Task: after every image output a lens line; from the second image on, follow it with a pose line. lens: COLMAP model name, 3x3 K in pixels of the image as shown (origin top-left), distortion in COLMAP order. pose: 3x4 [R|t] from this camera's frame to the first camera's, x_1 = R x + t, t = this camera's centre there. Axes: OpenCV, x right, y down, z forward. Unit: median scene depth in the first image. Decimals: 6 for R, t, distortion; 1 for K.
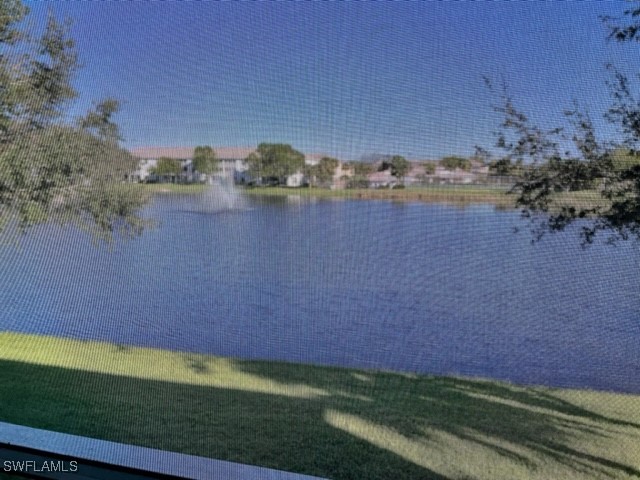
lens RADIAL K [[482.8, 0, 320.6], [0, 482.8, 242.1], [0, 0, 1]] dist [0.064138, -0.080394]
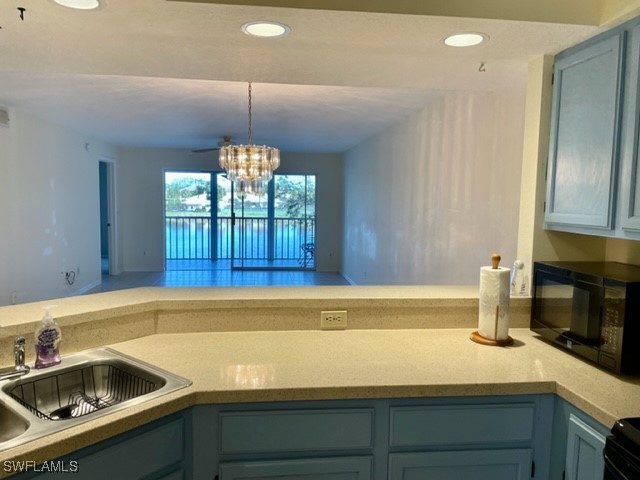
lens RADIAL K [[482.8, 0, 322.6], [0, 482.8, 241.2], [0, 0, 1]] dist [0.064138, -0.080394]
pose [[0.926117, -0.023754, 0.376488, -0.025404], [0.042992, 0.998159, -0.042778, 0.013687], [-0.374779, 0.055804, 0.925433, -0.101813]]
